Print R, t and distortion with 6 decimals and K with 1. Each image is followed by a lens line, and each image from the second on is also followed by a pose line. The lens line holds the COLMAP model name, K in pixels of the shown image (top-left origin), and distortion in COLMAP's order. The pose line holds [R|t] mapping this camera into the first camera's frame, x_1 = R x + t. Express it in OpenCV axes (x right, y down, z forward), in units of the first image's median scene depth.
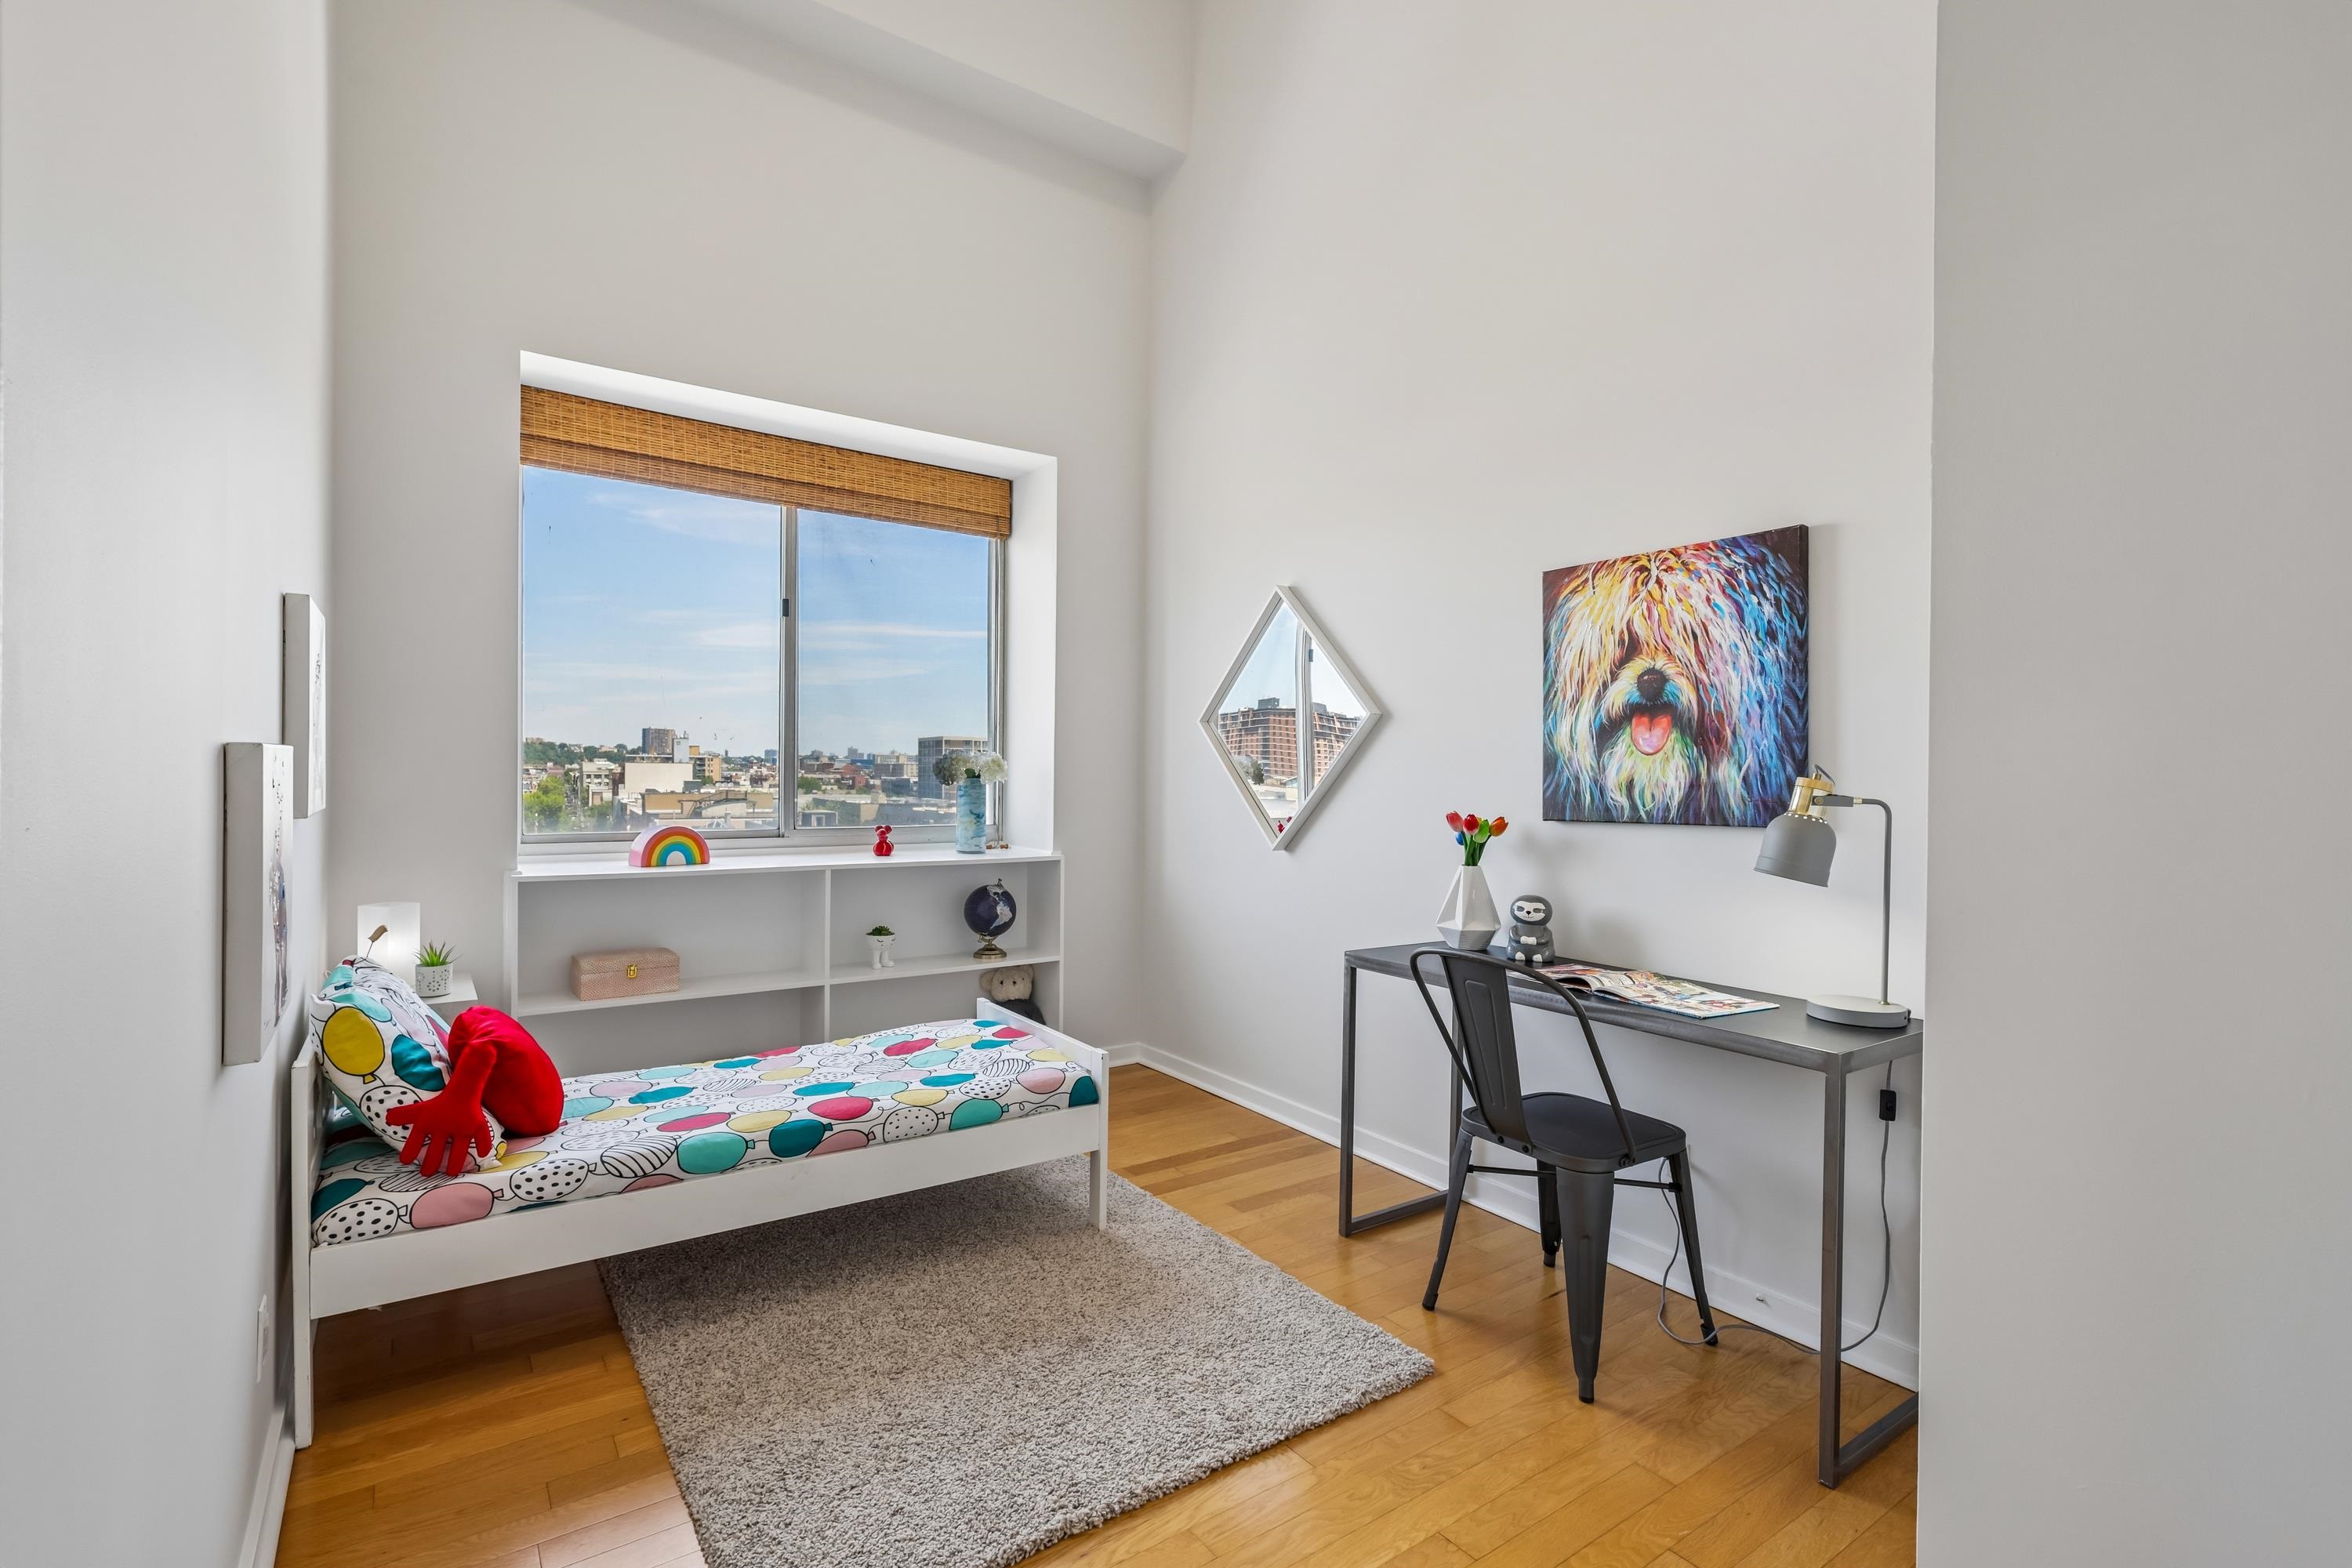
lens RADIAL K [[1087.6, 0, 1172.6], [0, 1087.6, 780.6], [0, 0, 1]] dist [0.000979, 0.000839]
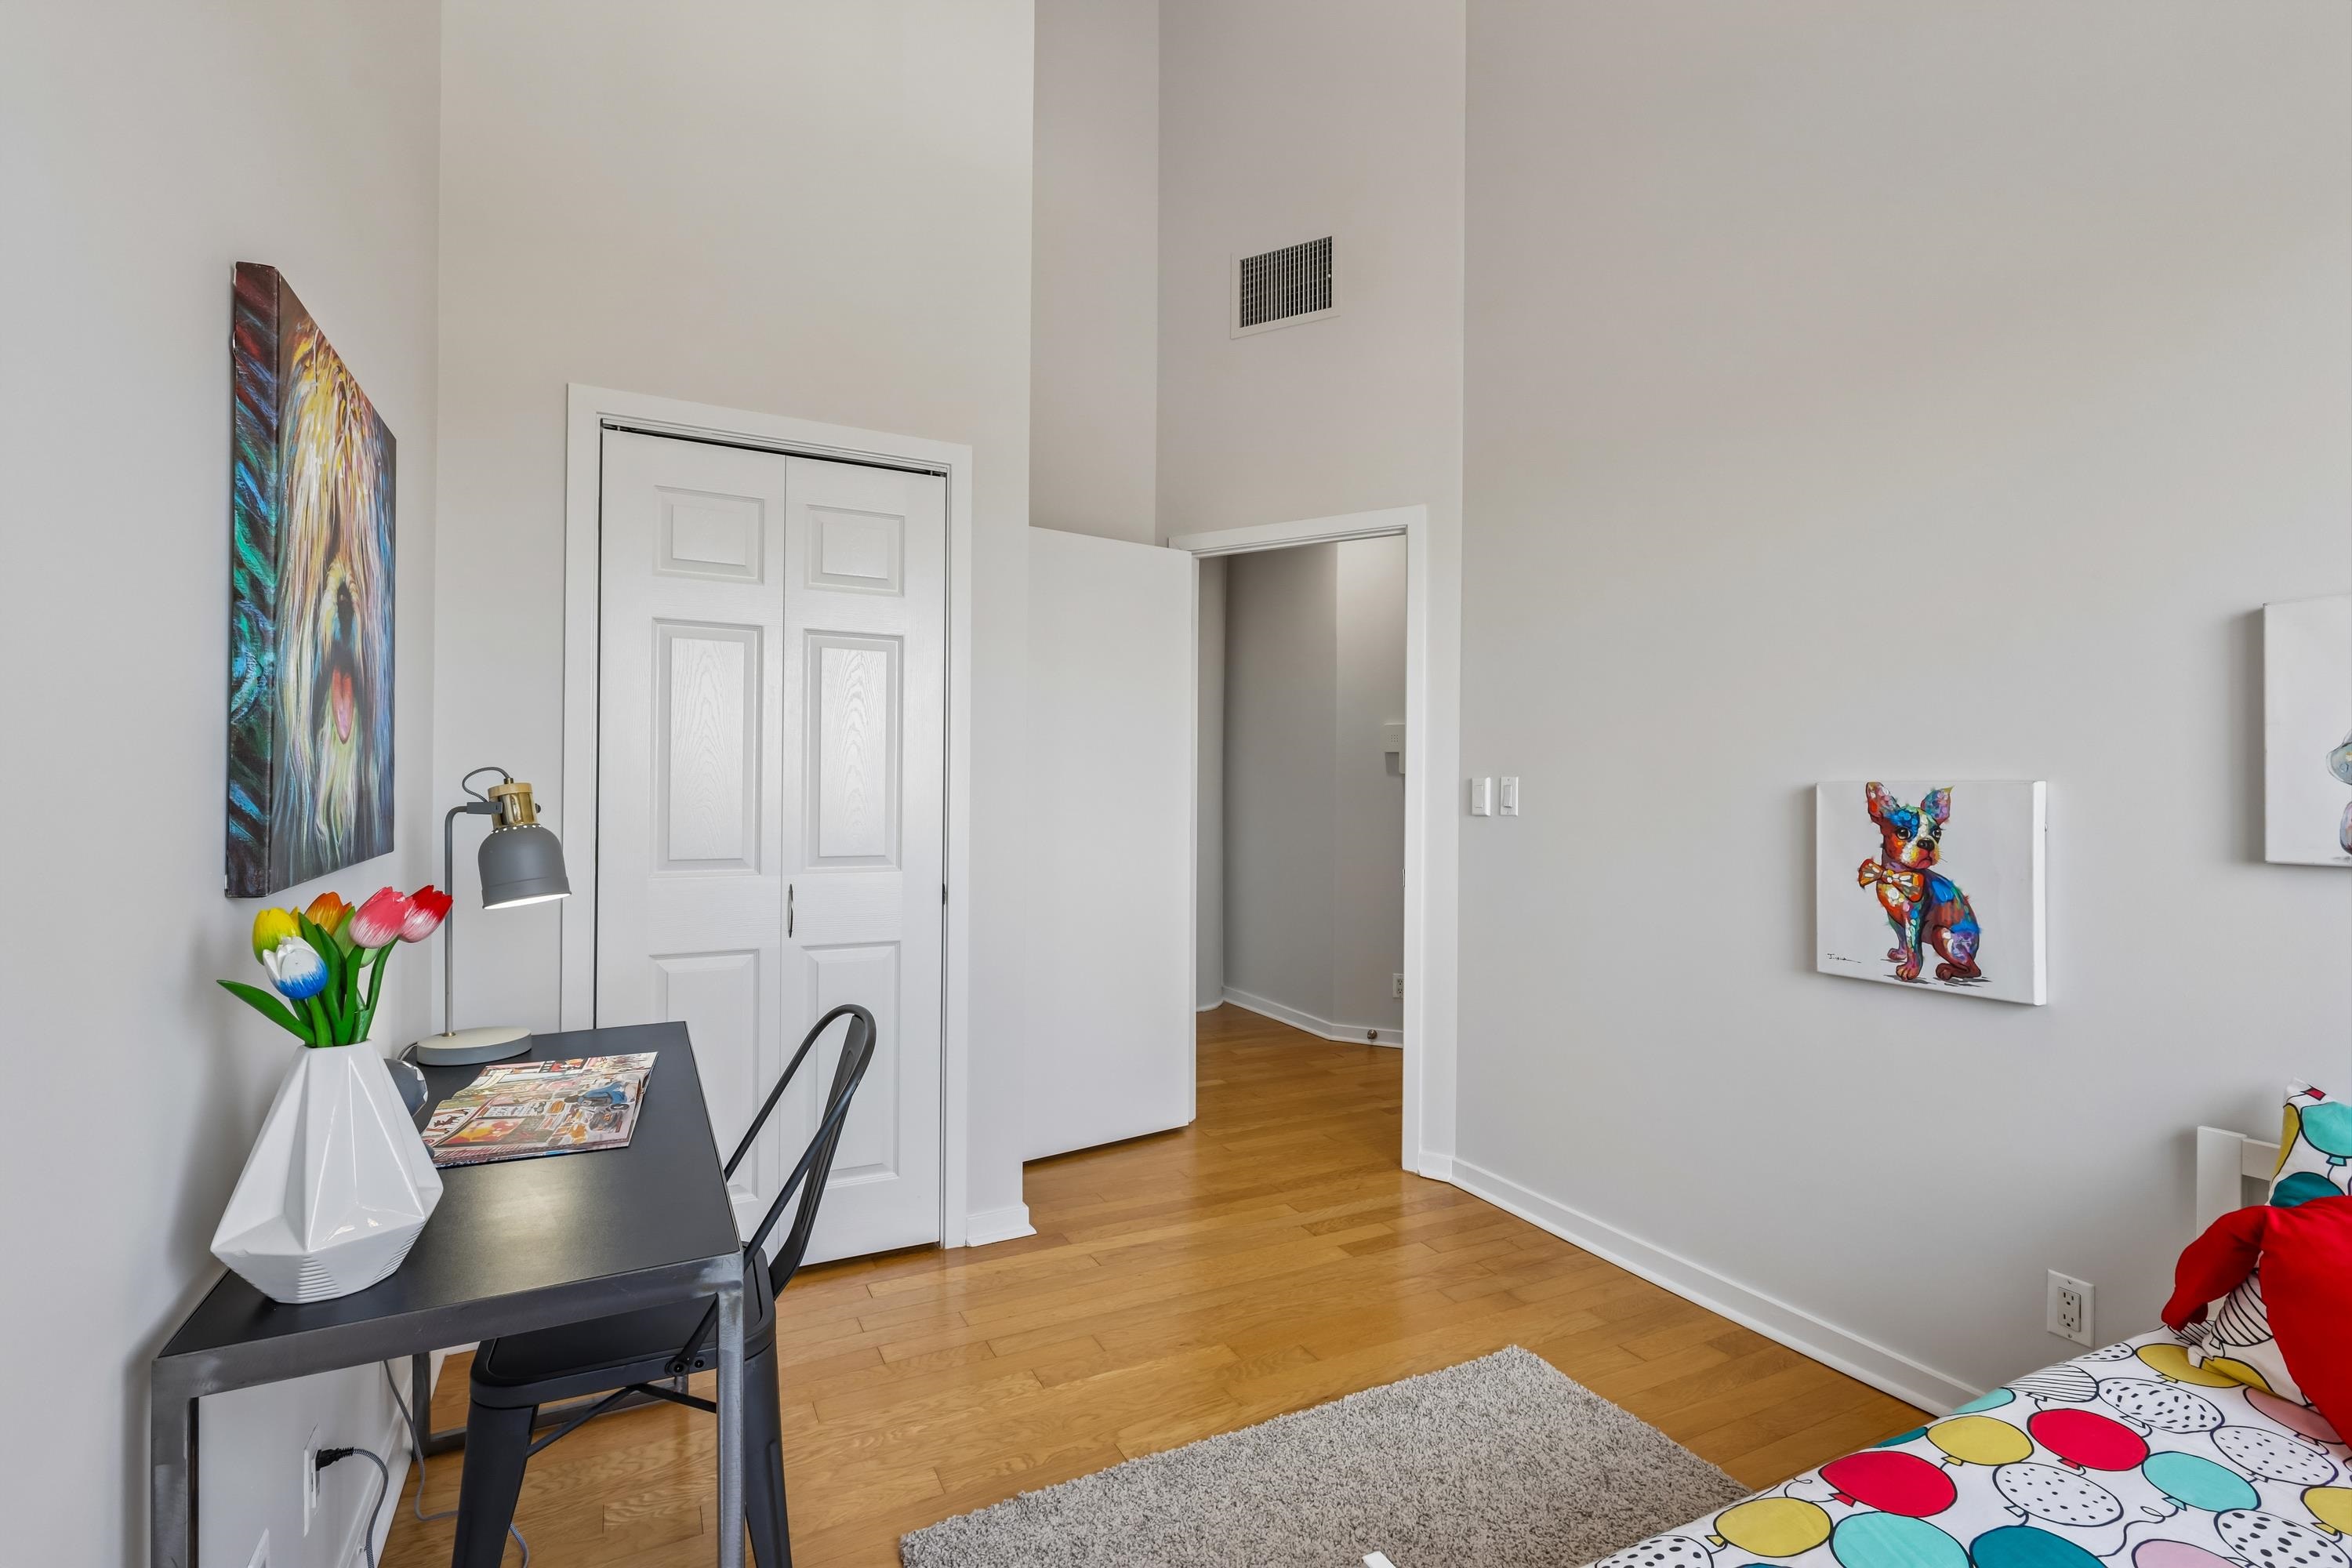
lens RADIAL K [[1087.6, 0, 1172.6], [0, 1087.6, 780.6], [0, 0, 1]] dist [0.000979, 0.000839]
pose [[-0.990149, -0.014070, 0.139309, -0.051611], [-0.014637, 0.999888, -0.003044, -0.011505], [-0.139251, -0.005053, -0.990244, 1.640251]]
